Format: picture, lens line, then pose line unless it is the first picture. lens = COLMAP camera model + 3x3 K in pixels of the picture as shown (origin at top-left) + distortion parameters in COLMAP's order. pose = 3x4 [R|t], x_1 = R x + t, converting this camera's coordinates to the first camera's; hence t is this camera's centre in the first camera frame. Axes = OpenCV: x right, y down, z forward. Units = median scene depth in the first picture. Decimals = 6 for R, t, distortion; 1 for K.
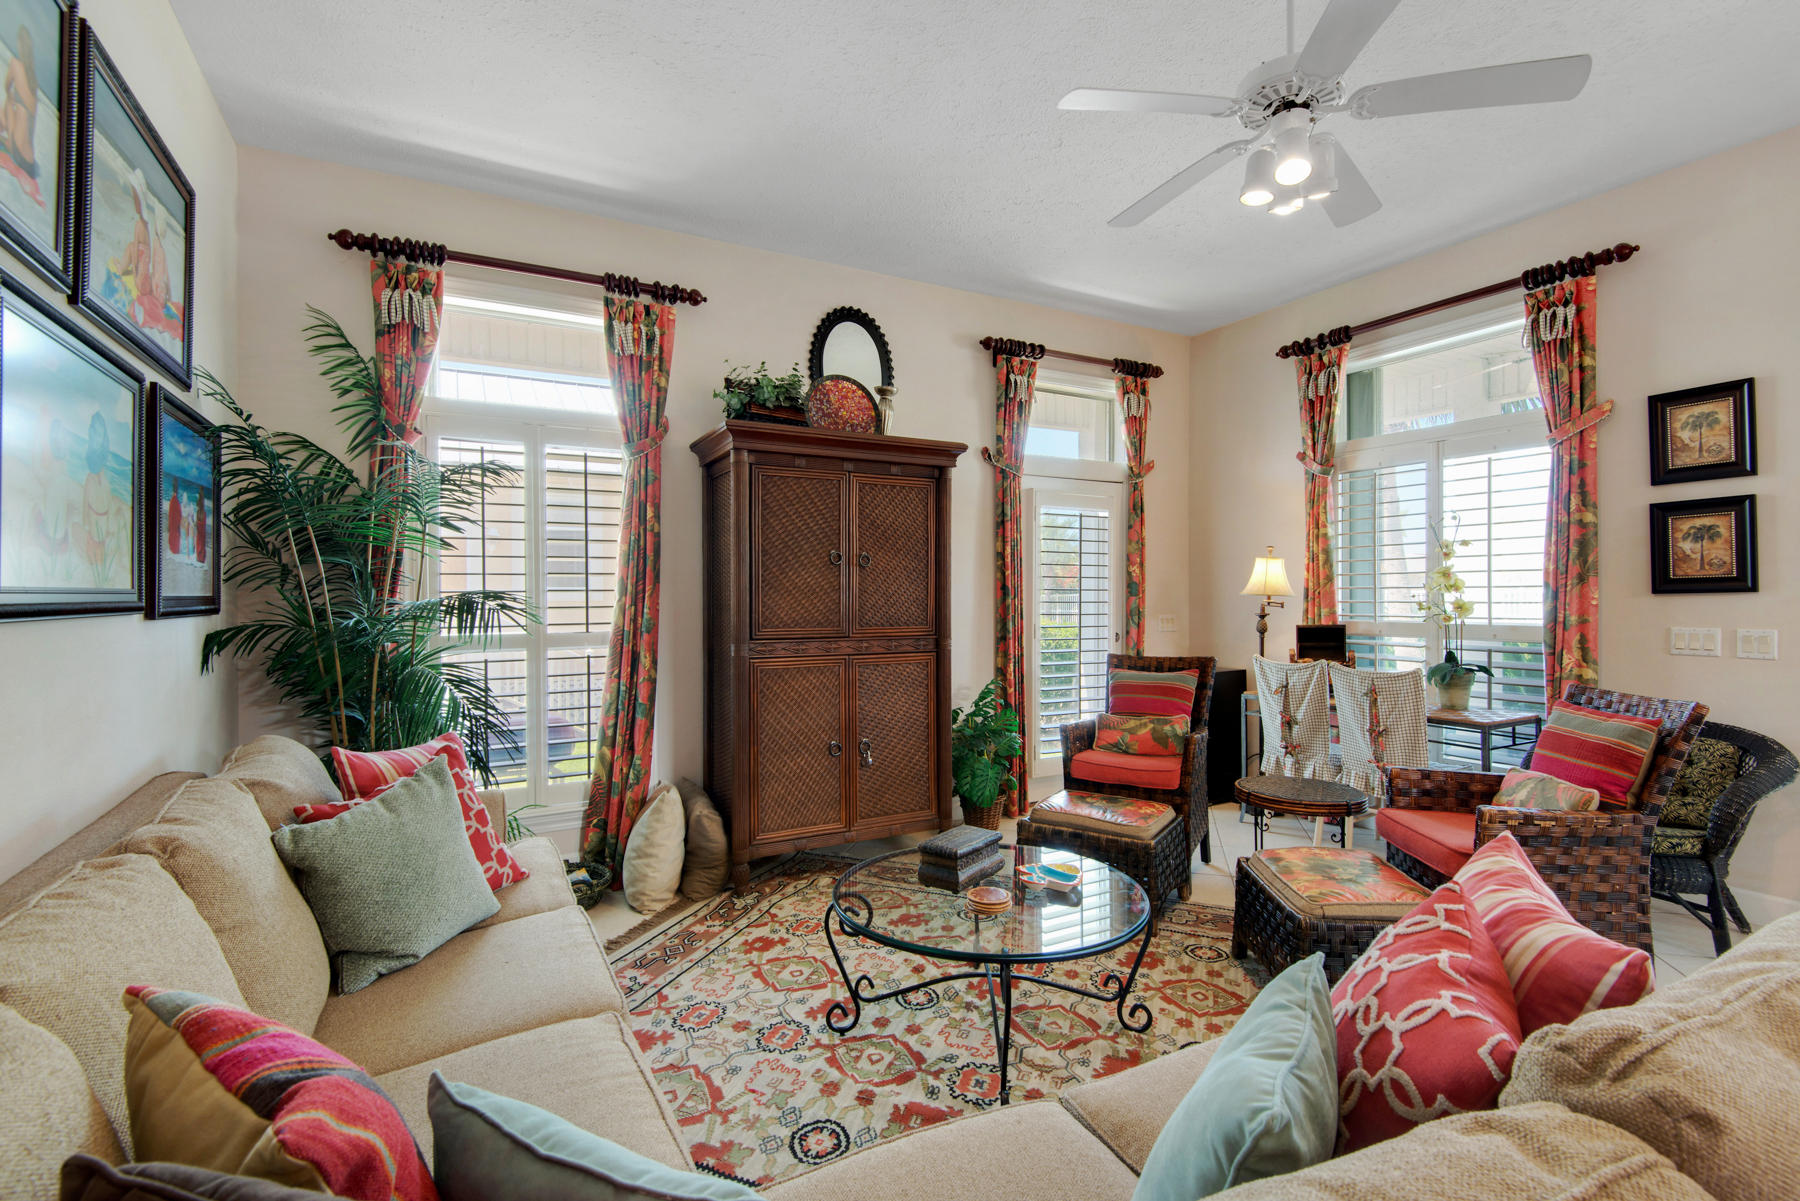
lens RADIAL K [[832.5, 0, 913.3], [0, 832.5, 598.4], [0, 0, 1]] dist [0.034606, -0.033792]
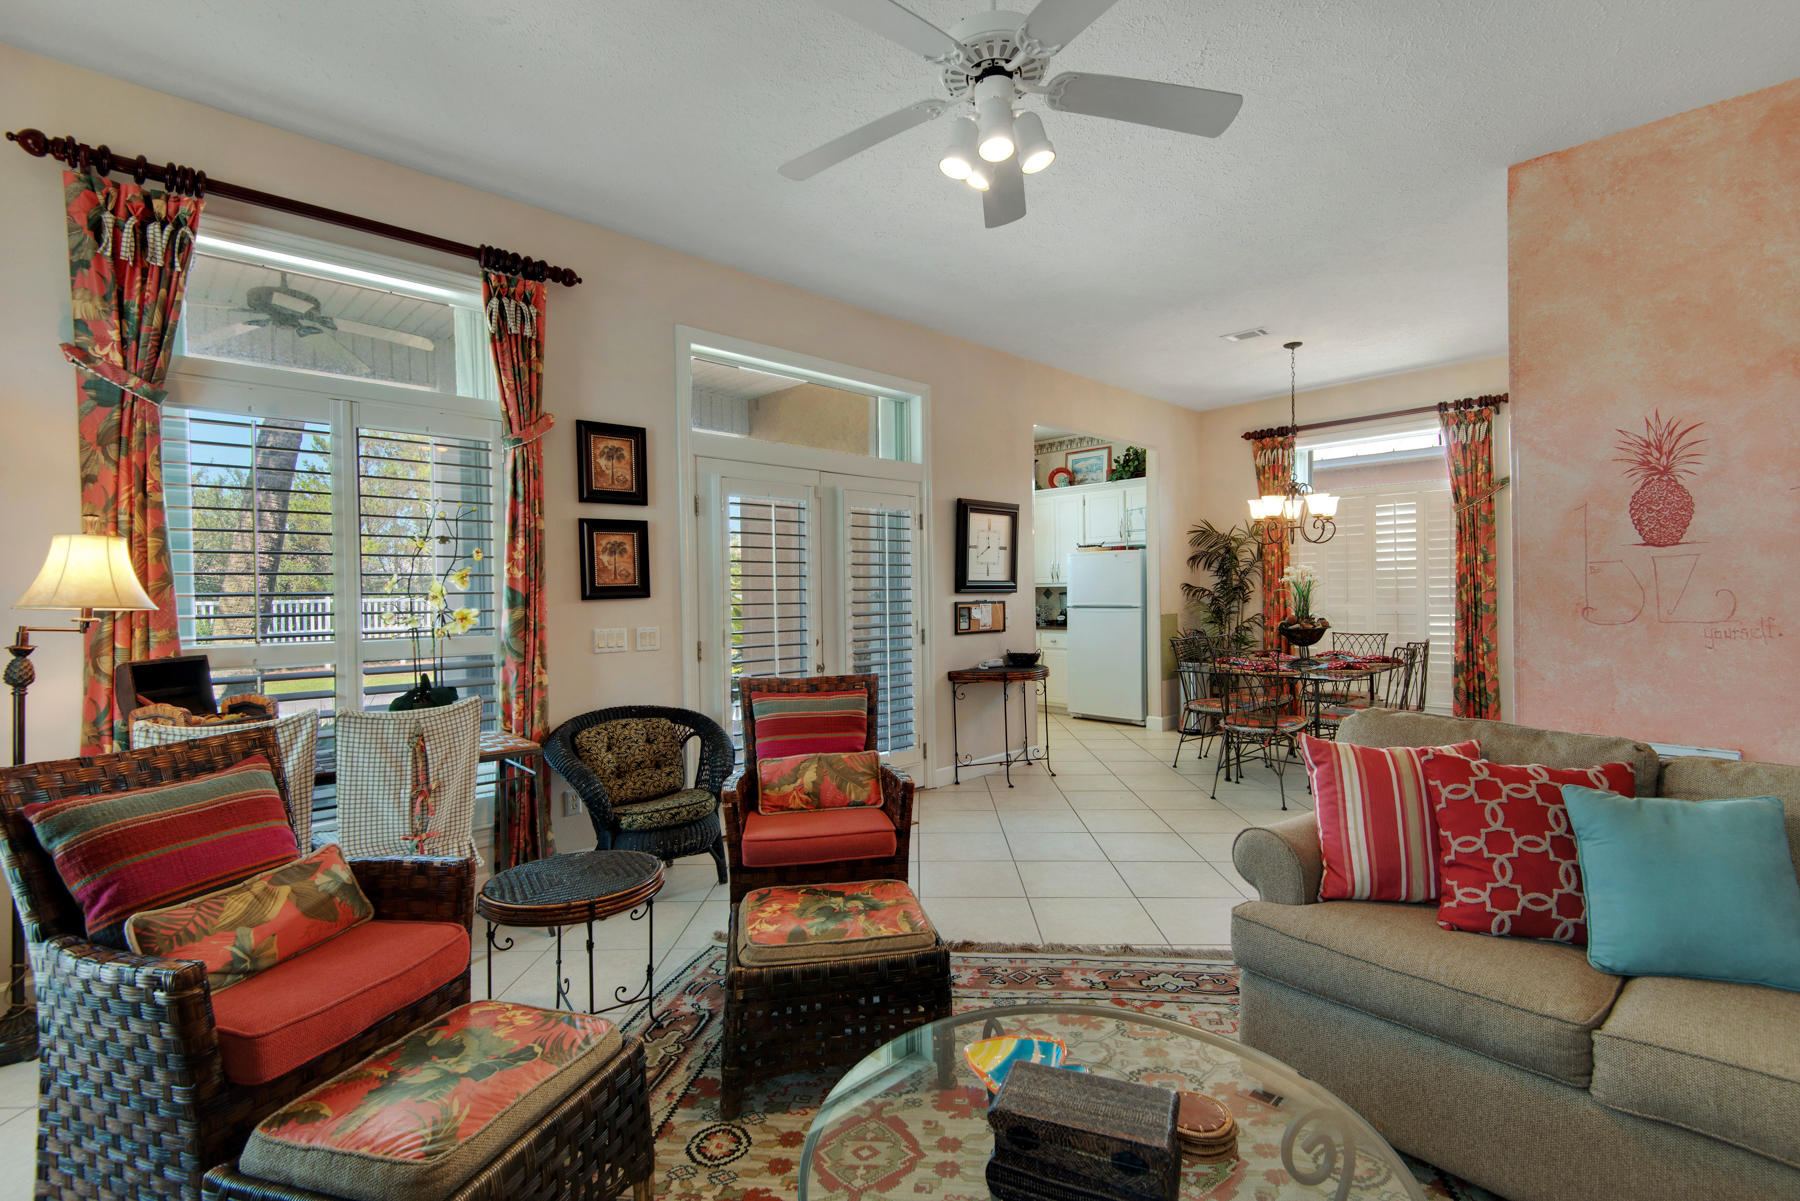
lens RADIAL K [[820.5, 0, 902.1], [0, 820.5, 586.9], [0, 0, 1]] dist [0.014053, -0.000139]
pose [[-0.250468, 0.014126, 0.968022, -0.252535], [0.017896, 0.999790, -0.009959, -0.004043], [-0.967959, 0.014829, -0.250668, 0.802564]]
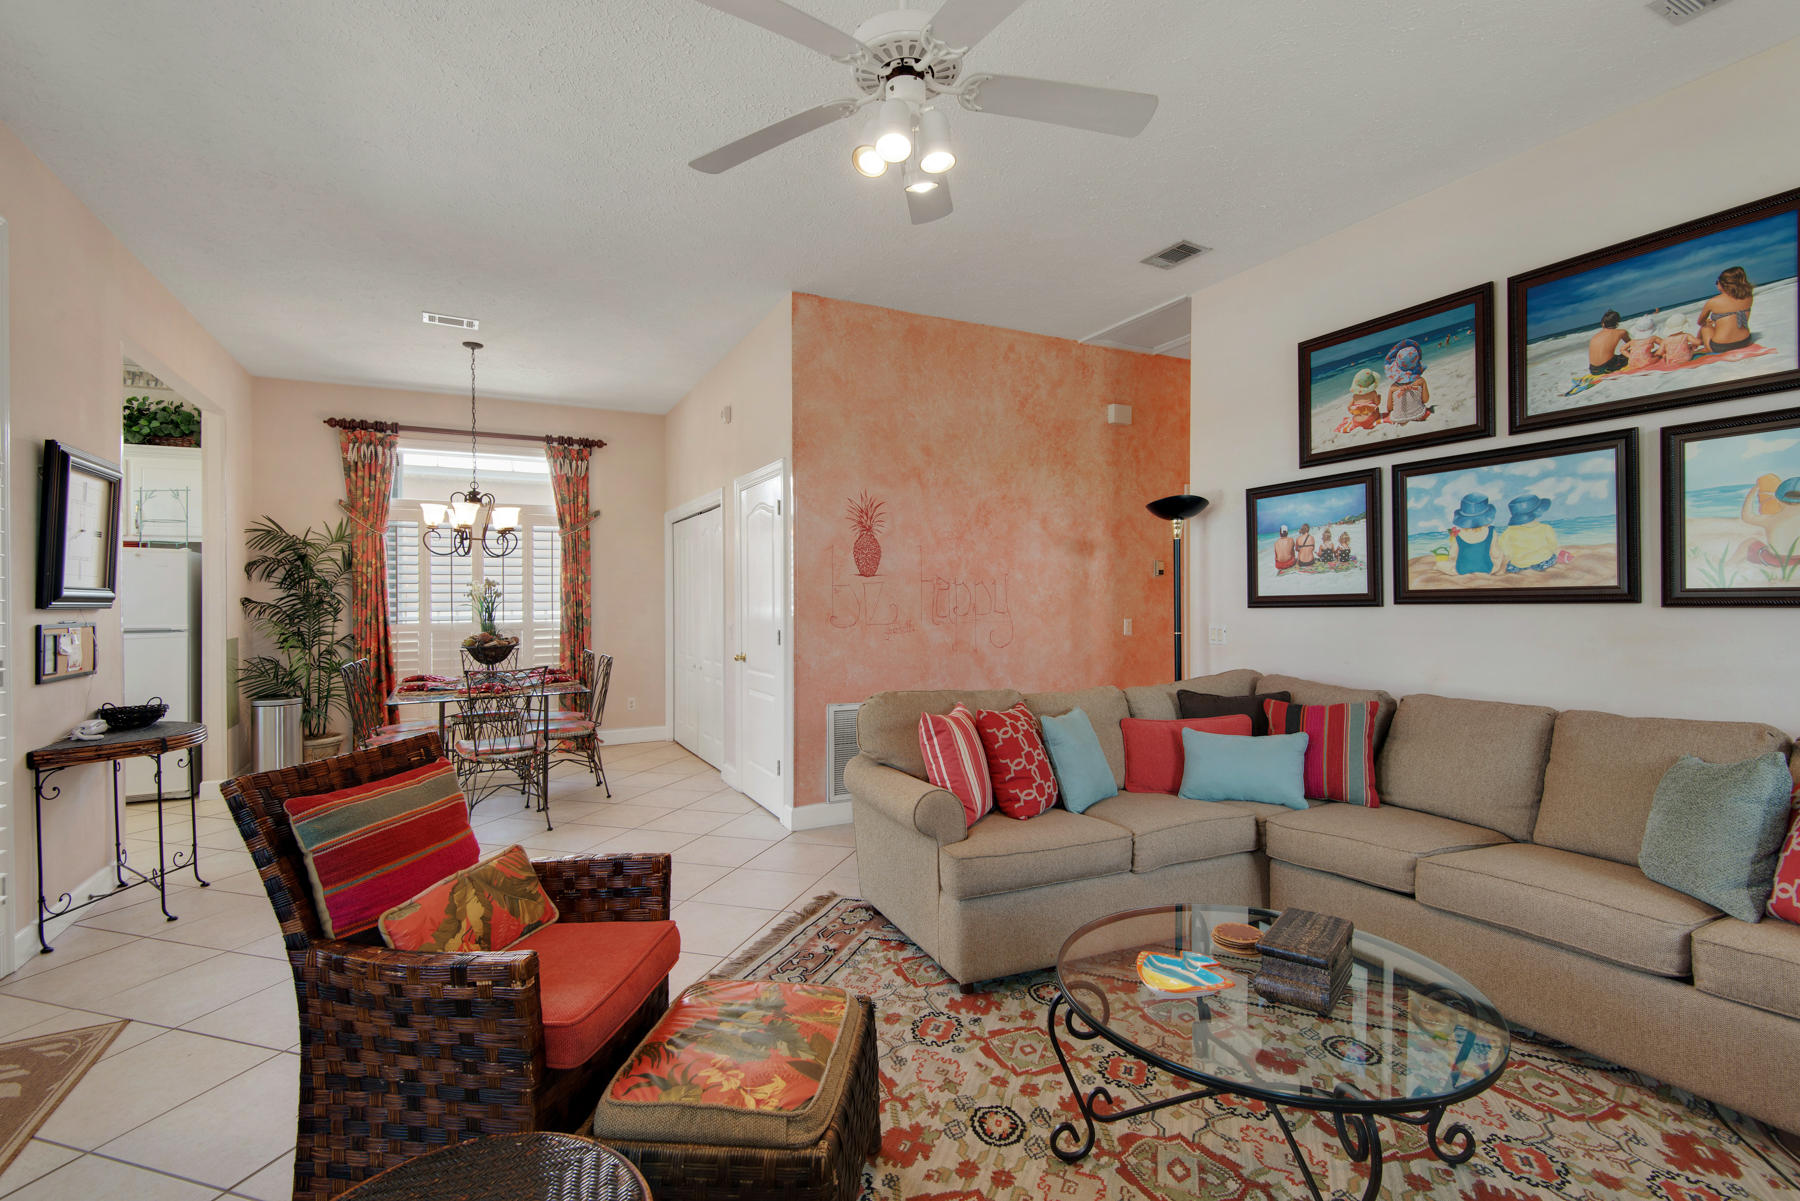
lens RADIAL K [[823.1, 0, 907.0], [0, 823.1, 598.2], [0, 0, 1]] dist [0.044795, -0.025953]
pose [[-0.999542, 0.012697, 0.027481, 0.254752], [0.012804, 0.999911, 0.003735, -0.009071], [-0.027431, 0.004085, -0.999615, 1.150694]]
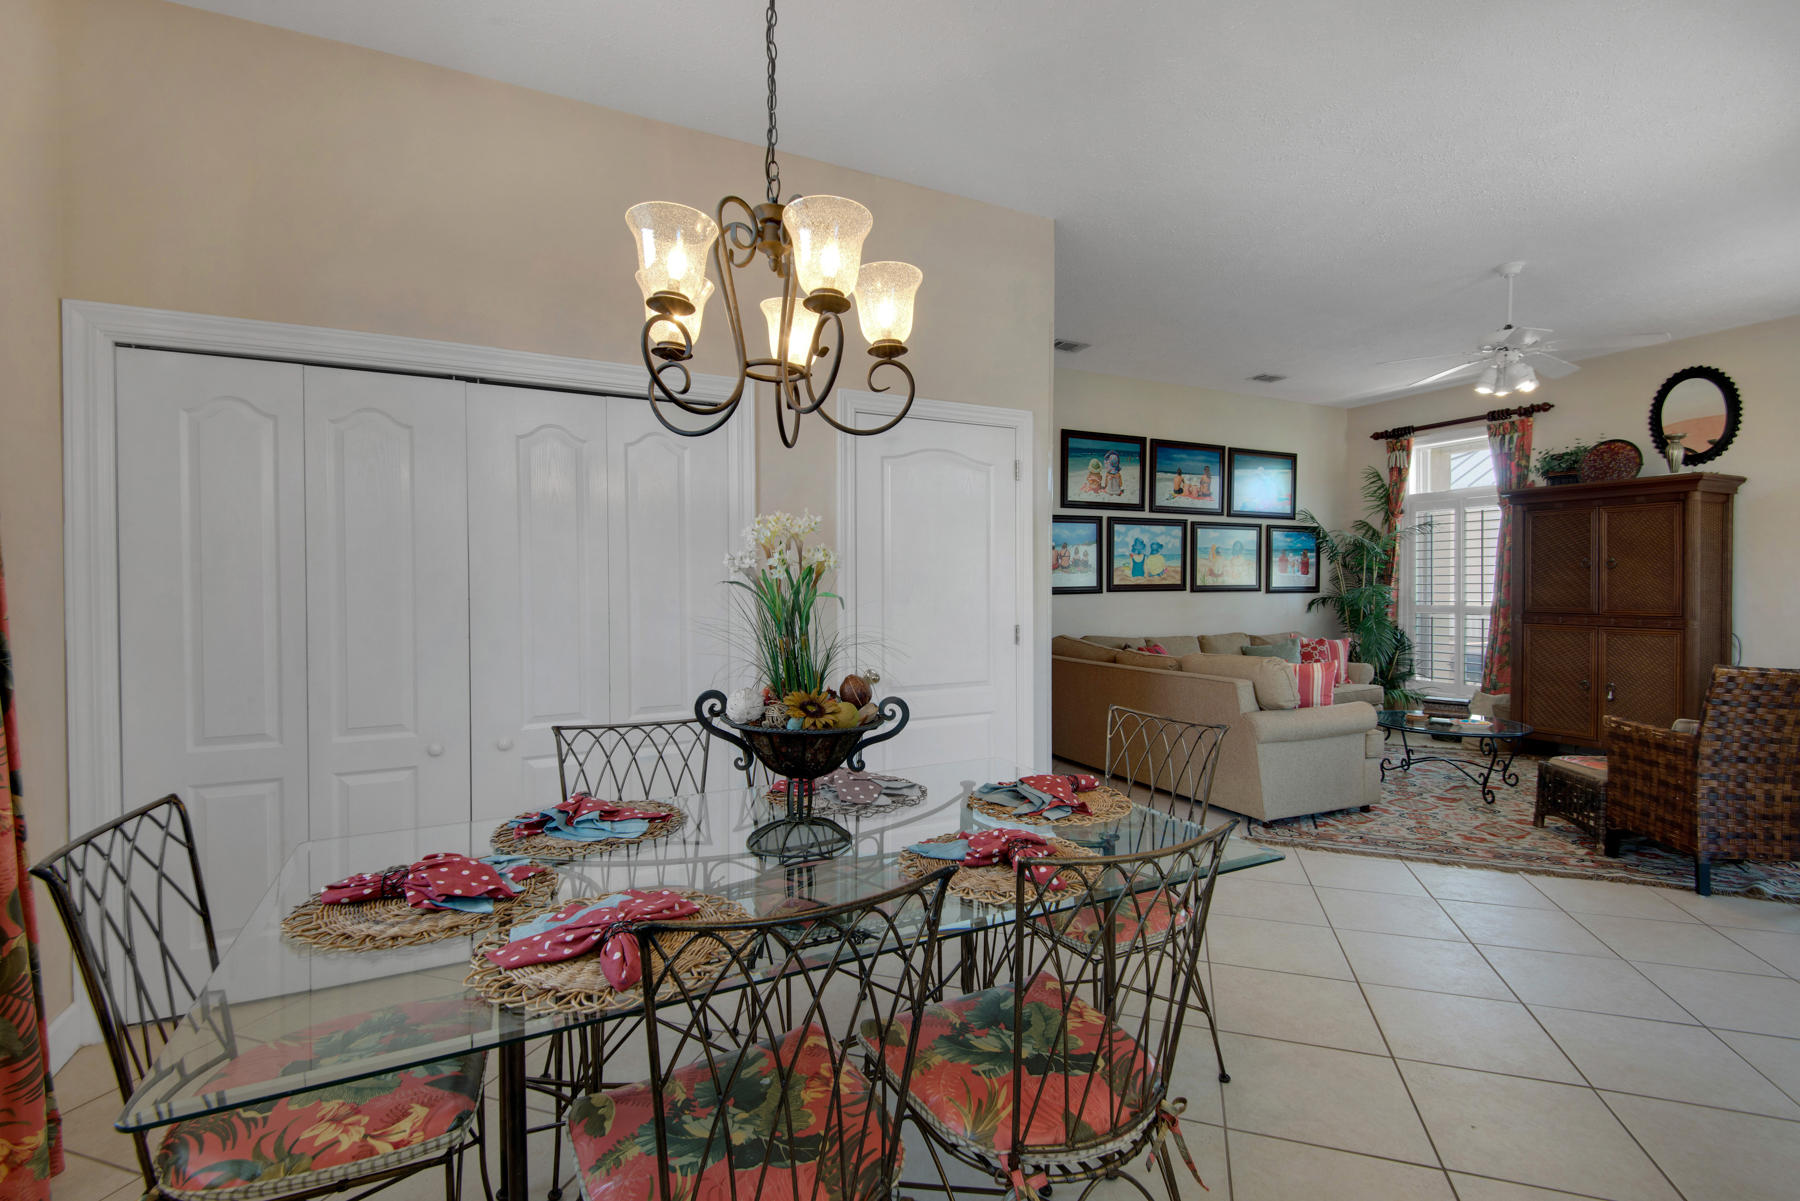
lens RADIAL K [[823.1, 0, 907.0], [0, 823.1, 598.2], [0, 0, 1]] dist [0.044795, -0.025953]
pose [[-0.029127, 0.019659, -0.999382, 1.503210], [-0.000300, 0.999806, 0.019676, -0.013004], [0.999576, 0.000873, -0.029116, -0.226079]]
